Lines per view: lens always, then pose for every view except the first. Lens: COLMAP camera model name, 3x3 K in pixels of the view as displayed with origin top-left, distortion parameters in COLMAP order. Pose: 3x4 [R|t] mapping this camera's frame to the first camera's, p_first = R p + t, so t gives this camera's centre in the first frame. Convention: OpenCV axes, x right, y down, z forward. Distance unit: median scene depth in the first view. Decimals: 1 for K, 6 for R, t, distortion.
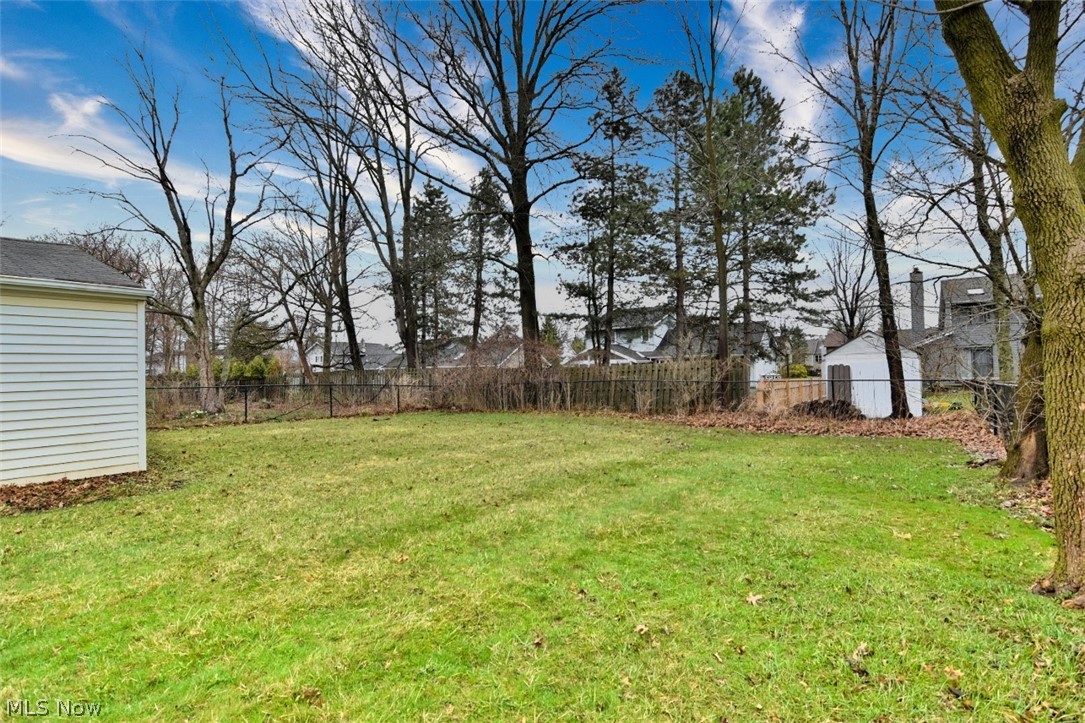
lens RADIAL K [[526.2, 0, 554.1], [0, 526.2, 360.9], [0, 0, 1]] dist [0.000903, -0.012239]
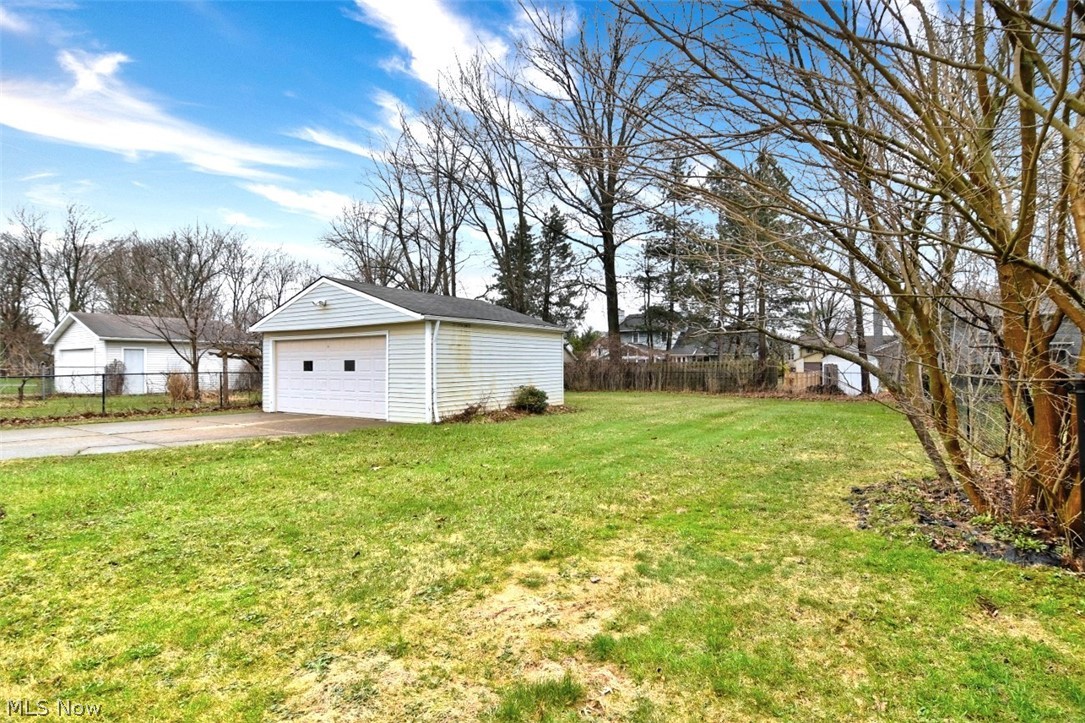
lens RADIAL K [[526.2, 0, 554.1], [0, 526.2, 360.9], [0, 0, 1]] dist [0.000903, -0.012239]
pose [[0.998479, 0.019808, 0.051459, -0.277252], [-0.020494, 0.999708, 0.012836, -0.005602], [-0.051190, -0.013871, 0.998593, -0.408970]]
